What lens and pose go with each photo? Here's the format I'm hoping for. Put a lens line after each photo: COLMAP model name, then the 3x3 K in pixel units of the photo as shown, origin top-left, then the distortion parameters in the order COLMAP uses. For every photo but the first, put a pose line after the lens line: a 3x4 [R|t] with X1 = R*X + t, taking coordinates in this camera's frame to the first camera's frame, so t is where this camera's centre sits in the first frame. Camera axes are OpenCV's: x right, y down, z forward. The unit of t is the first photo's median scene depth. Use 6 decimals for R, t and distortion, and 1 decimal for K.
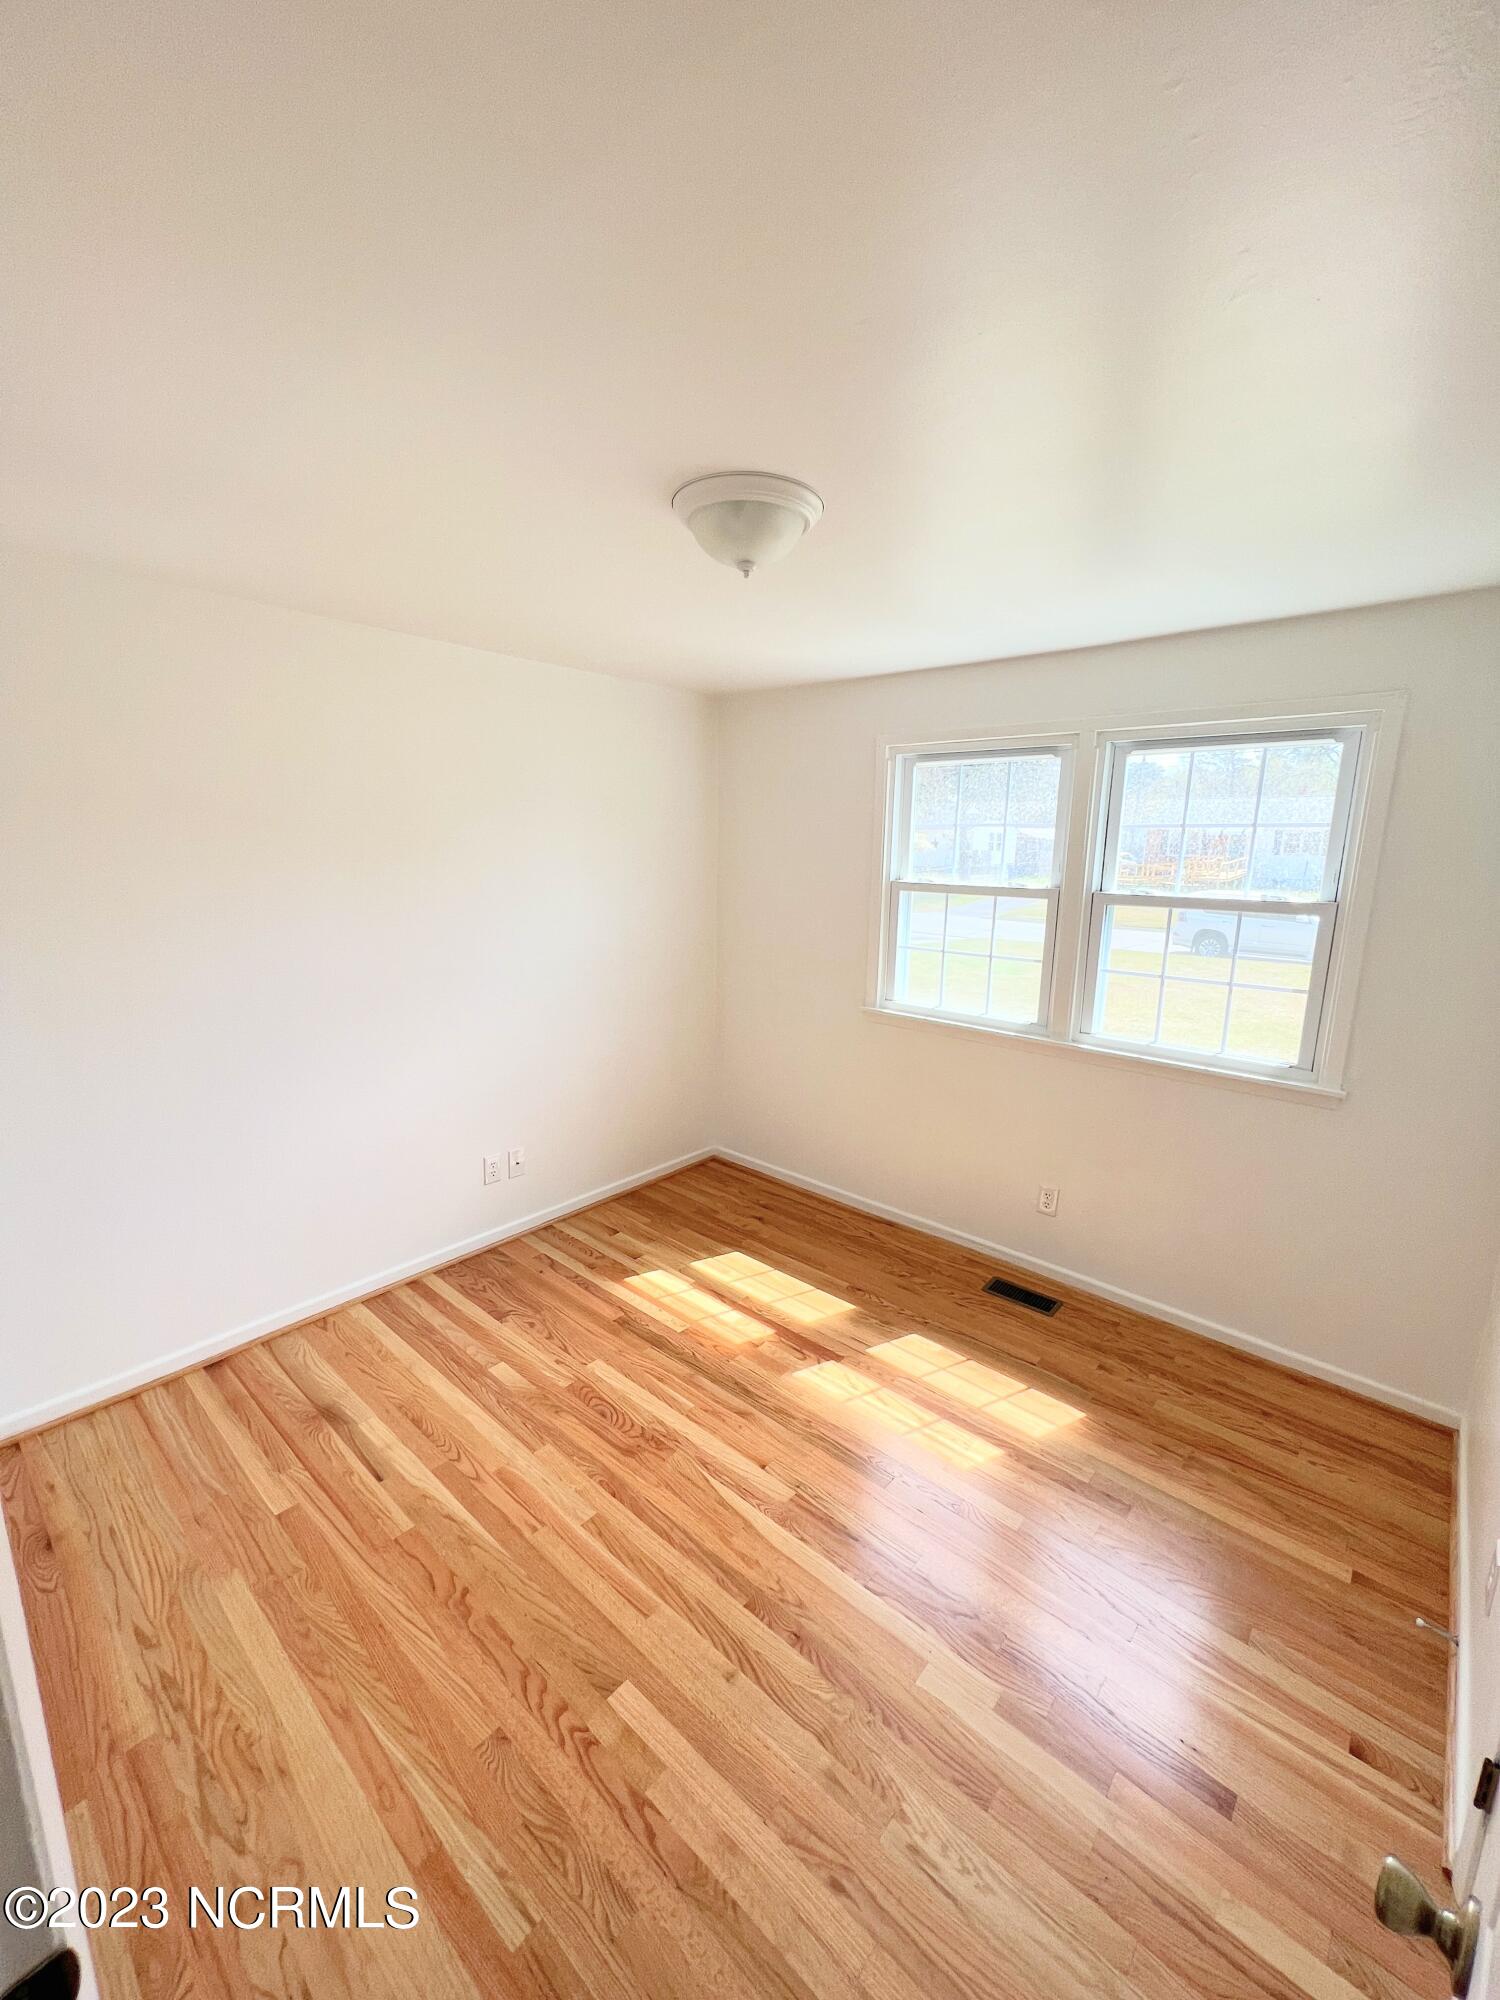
lens RADIAL K [[799.0, 0, 752.0], [0, 799.0, 1007.0], [0, 0, 1]] dist [-0.003393, 0.000692]
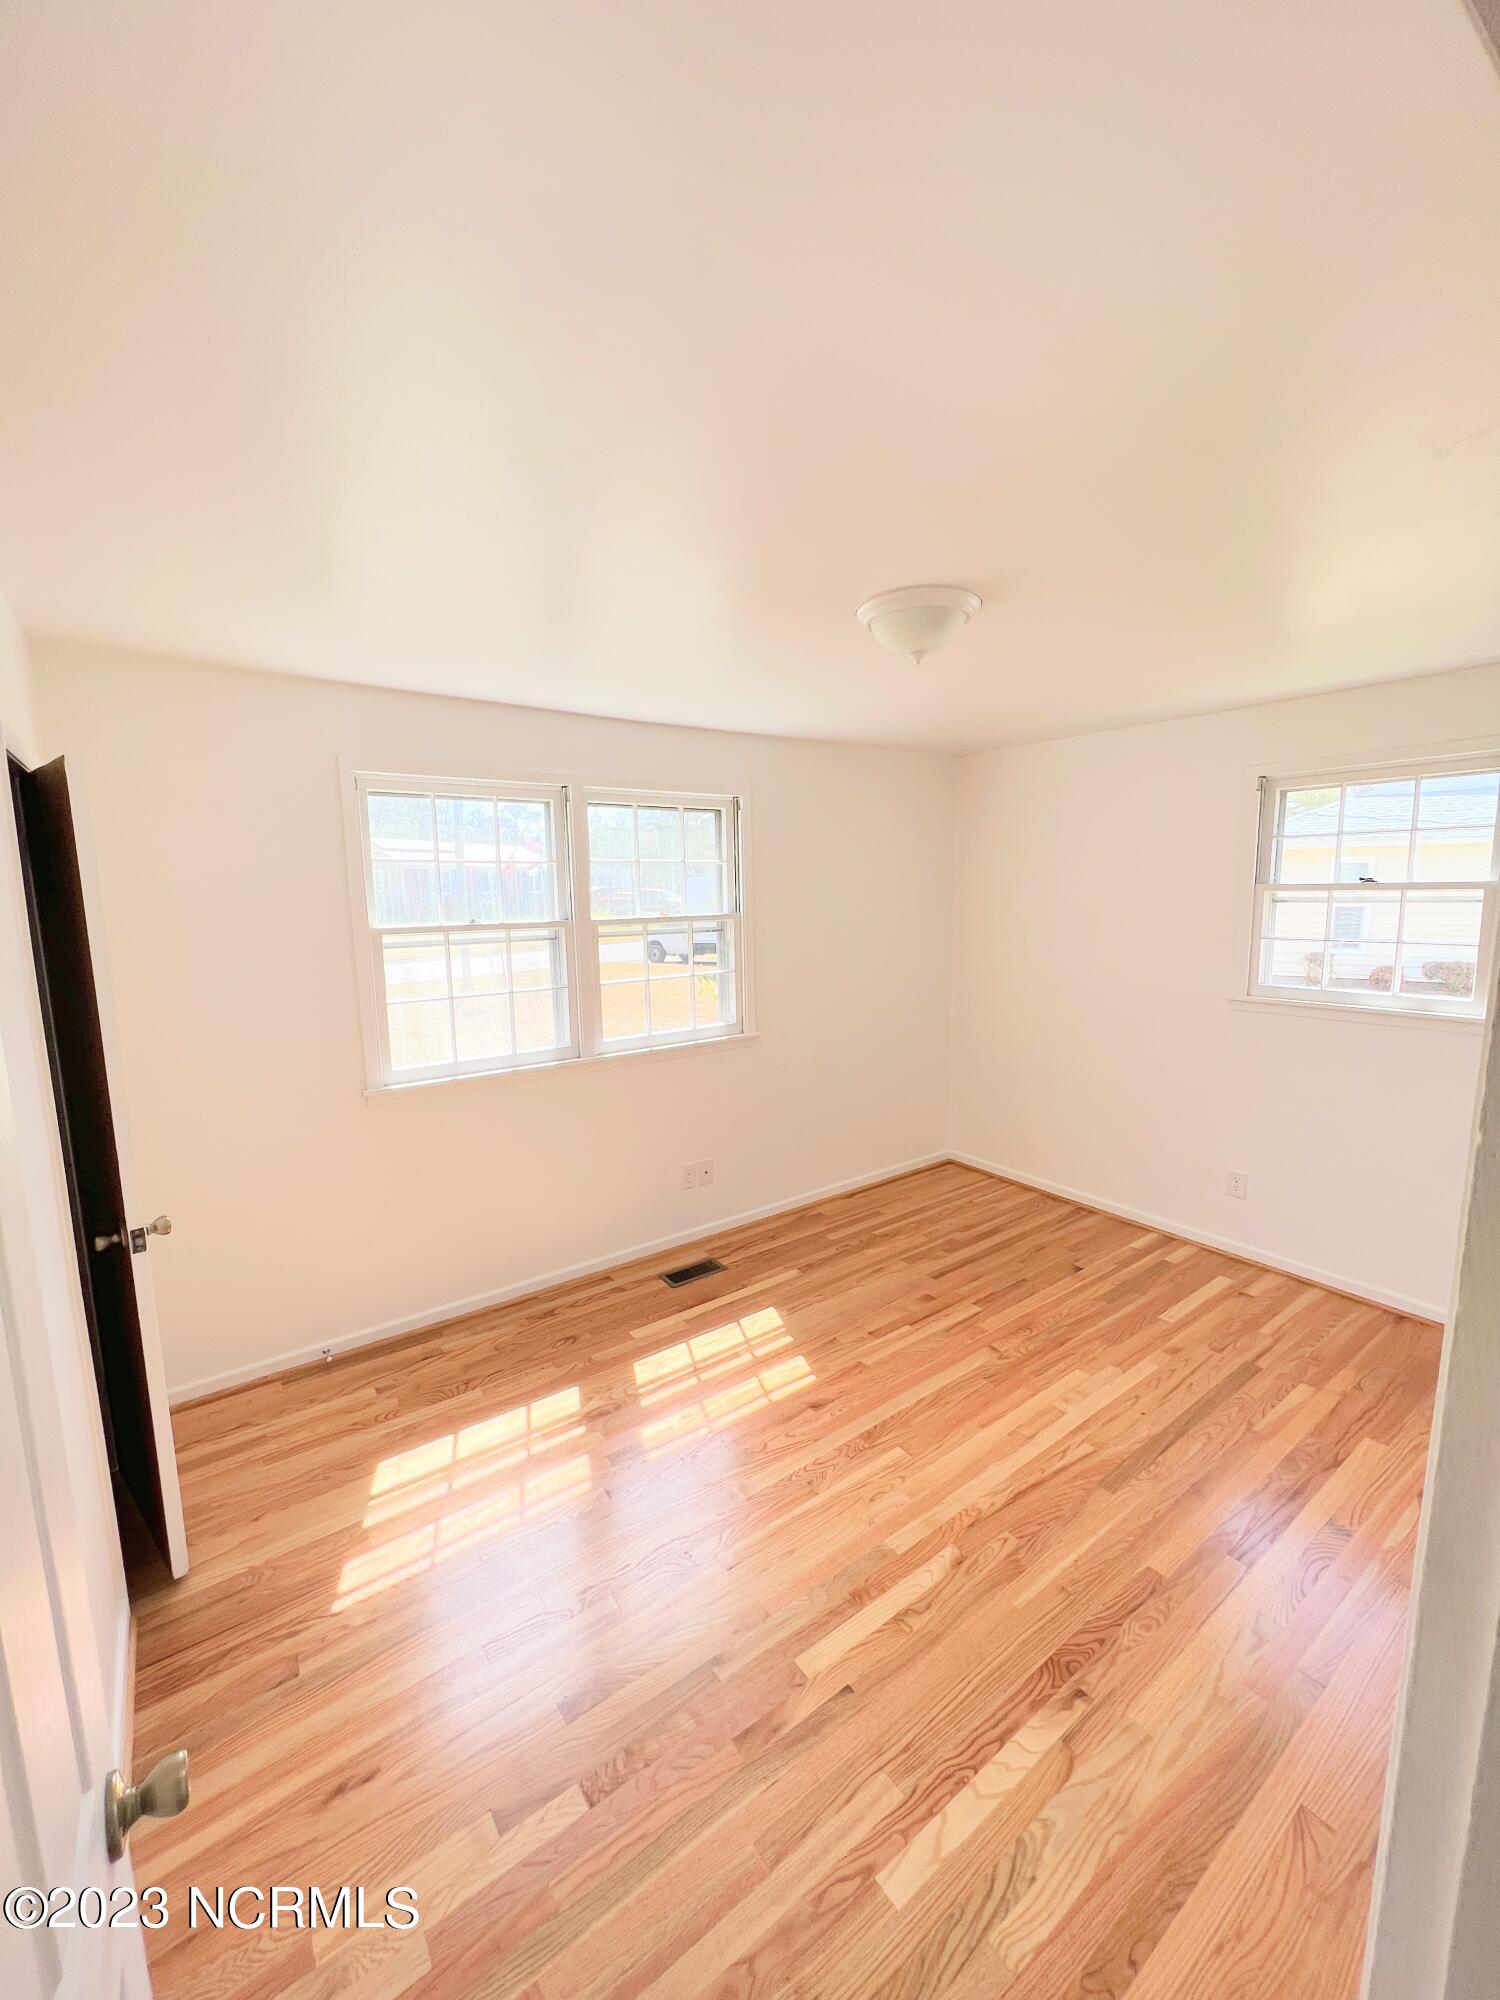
lens RADIAL K [[799.0, 0, 751.0], [0, 799.0, 993.7], [0, 0, 1]] dist [-0.003393, 0.000692]
pose [[0.206684, -0.153223, 0.966335, -0.837938], [0.205334, 0.972459, 0.110277, -0.156732], [-0.956619, 0.175629, 0.232454, 0.680923]]
